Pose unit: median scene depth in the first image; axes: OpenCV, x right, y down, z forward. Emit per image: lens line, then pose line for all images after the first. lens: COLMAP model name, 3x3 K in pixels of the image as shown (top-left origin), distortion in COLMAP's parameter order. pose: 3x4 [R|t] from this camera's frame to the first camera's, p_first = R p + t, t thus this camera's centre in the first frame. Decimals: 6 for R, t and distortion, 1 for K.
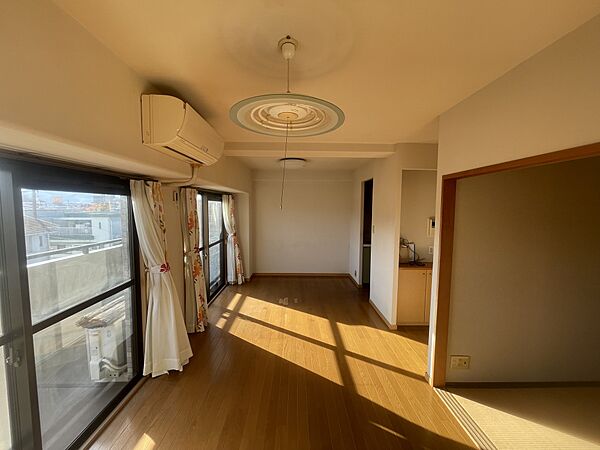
lens RADIAL K [[241.4, 0, 299.3], [0, 241.4, 225.0], [0, 0, 1]] dist [0.012384, -0.000924]
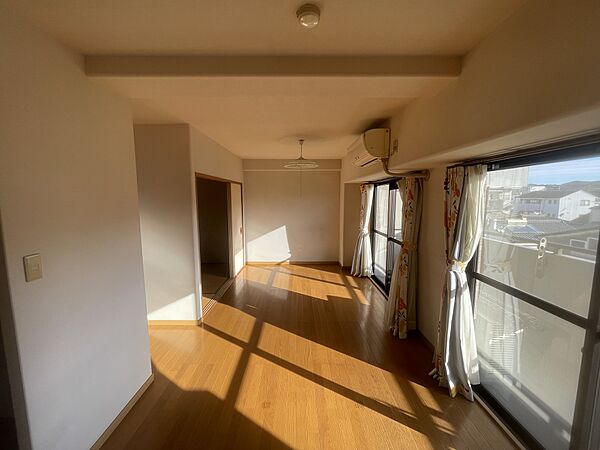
lens RADIAL K [[241.4, 0, 299.2], [0, 241.4, 224.4], [0, 0, 1]] dist [0.012384, -0.000924]
pose [[-0.999959, -0.006484, 0.006291, -0.016690], [-0.005232, 0.983315, 0.181835, -0.080368], [-0.007365, 0.181795, -0.983309, 1.154748]]
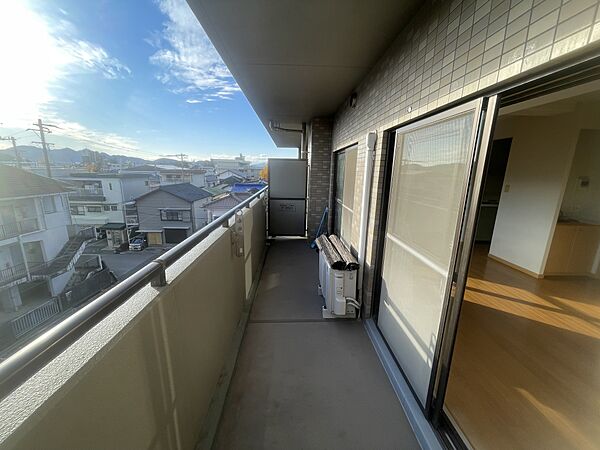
lens RADIAL K [[241.4, 0, 302.7], [0, 241.4, 226.7], [0, 0, 1]] dist [0.012384, -0.000924]
pose [[0.999666, 0.005646, 0.025226, -0.571988], [-0.009475, 0.987968, 0.154366, 0.025107], [-0.024051, -0.154554, 0.987692, -0.038388]]
